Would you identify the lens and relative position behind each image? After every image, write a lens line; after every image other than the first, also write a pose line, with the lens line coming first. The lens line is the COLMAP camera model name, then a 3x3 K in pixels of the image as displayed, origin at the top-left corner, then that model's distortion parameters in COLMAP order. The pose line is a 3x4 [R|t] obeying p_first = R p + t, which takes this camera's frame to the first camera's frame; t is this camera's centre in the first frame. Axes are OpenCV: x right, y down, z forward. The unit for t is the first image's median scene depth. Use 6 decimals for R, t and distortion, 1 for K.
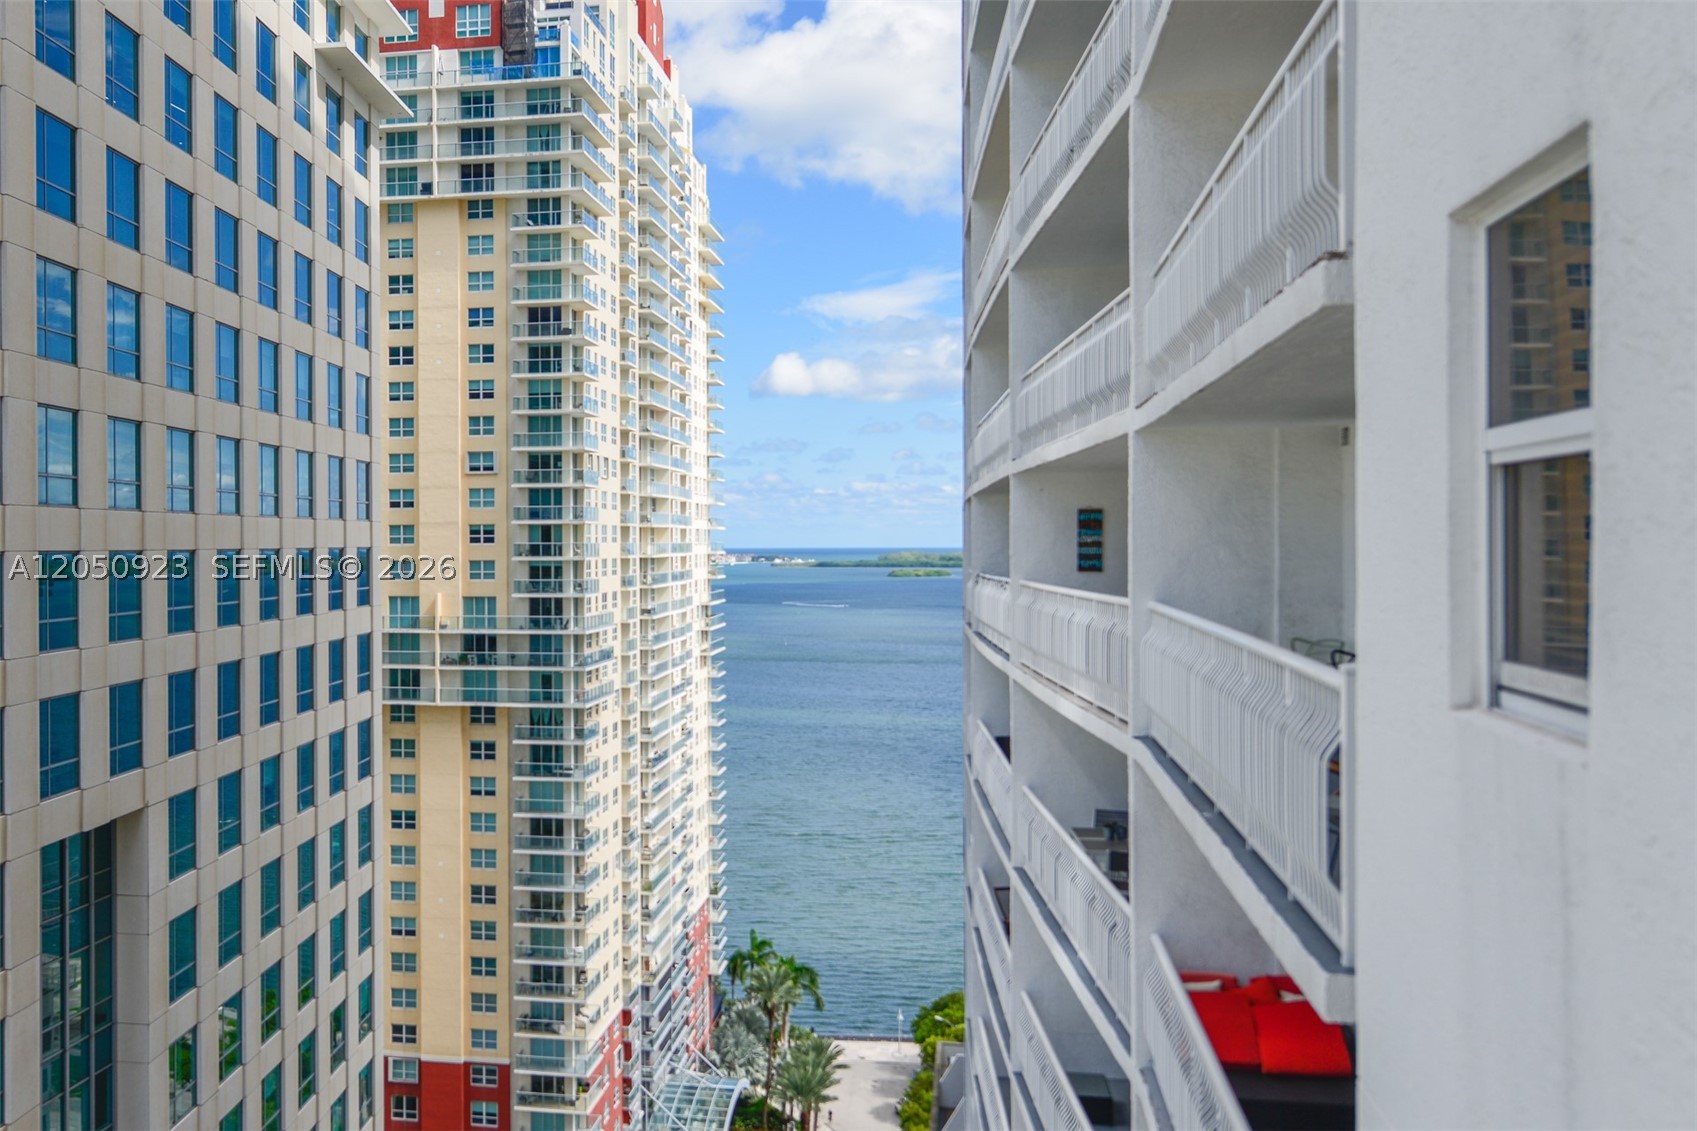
lens RADIAL K [[1150.2, 0, 847.3], [0, 1150.2, 559.4], [0, 0, 1]] dist [0.012082, 0.002484]
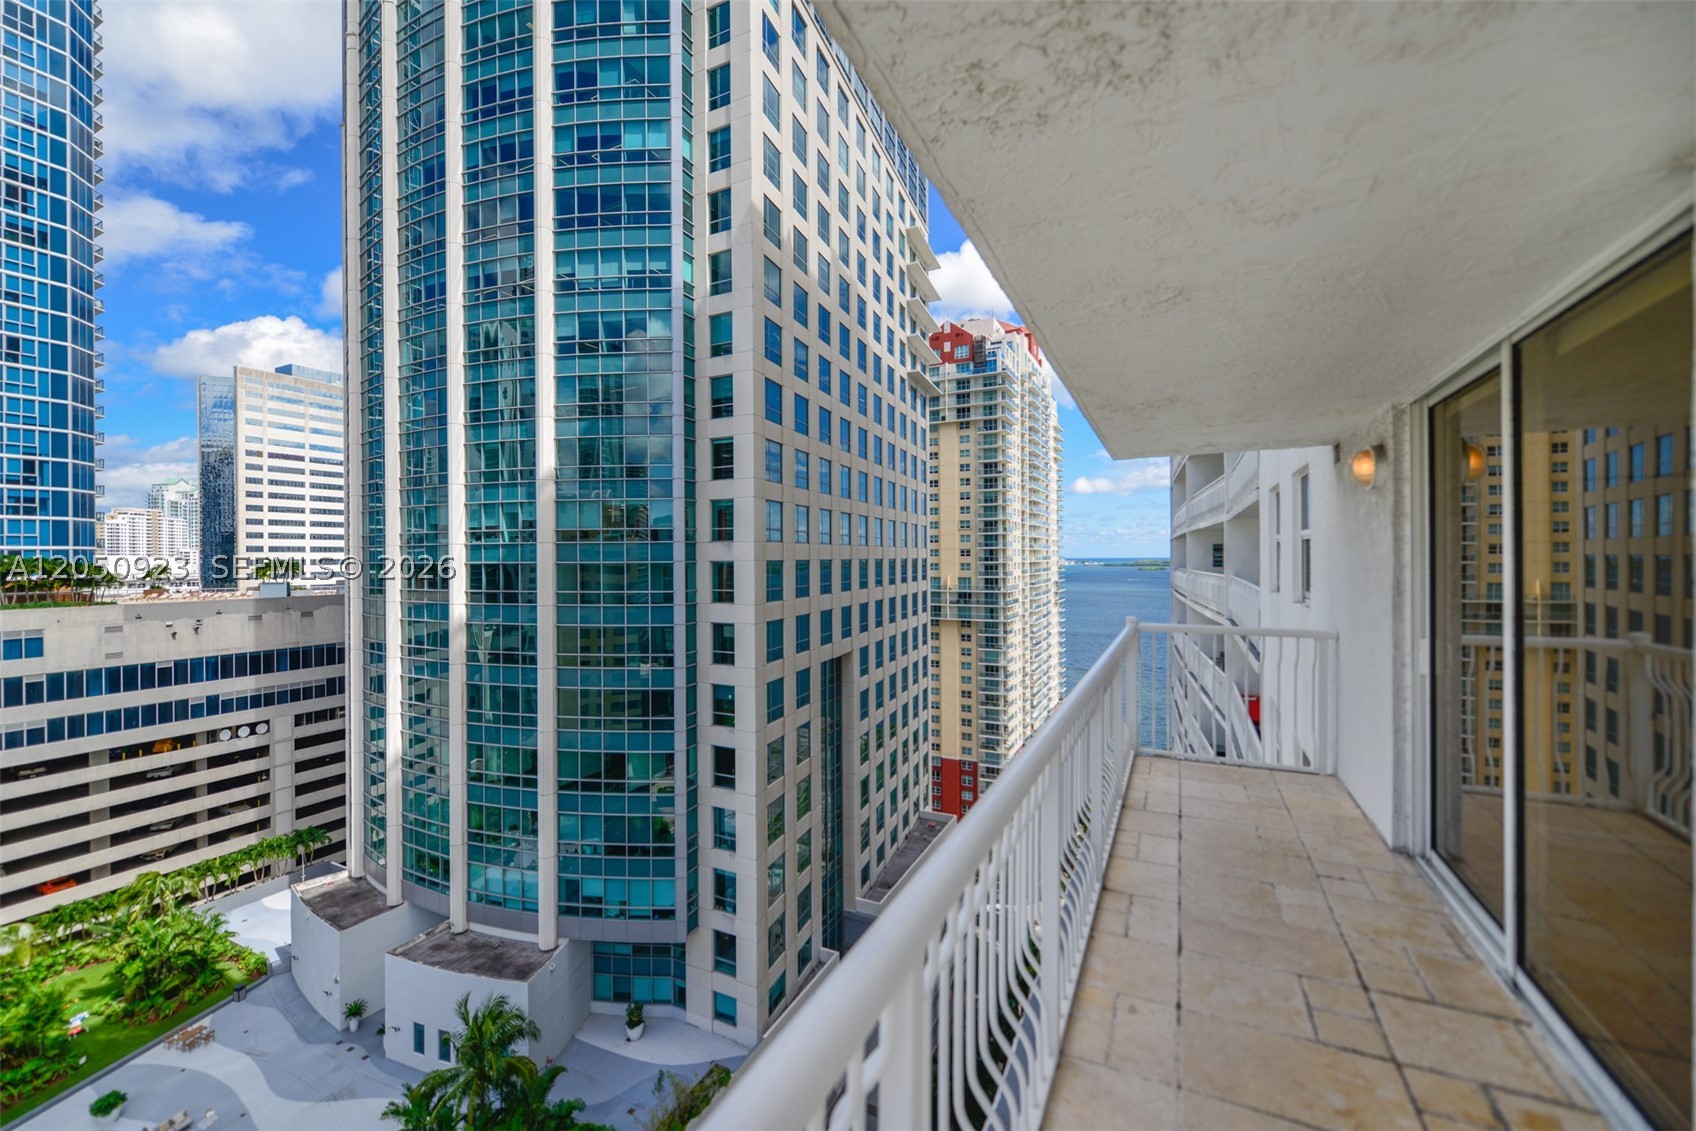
lens RADIAL K [[672.6, 0, 866.1], [0, 672.6, 556.8], [0, 0, 1]] dist [-0.000225, -0.001530]
pose [[0.942460, -0.002047, -0.334314, -0.027522], [-0.001462, 0.999946, -0.010247, 0.002650], [0.334317, 0.010146, 0.942406, -0.478151]]
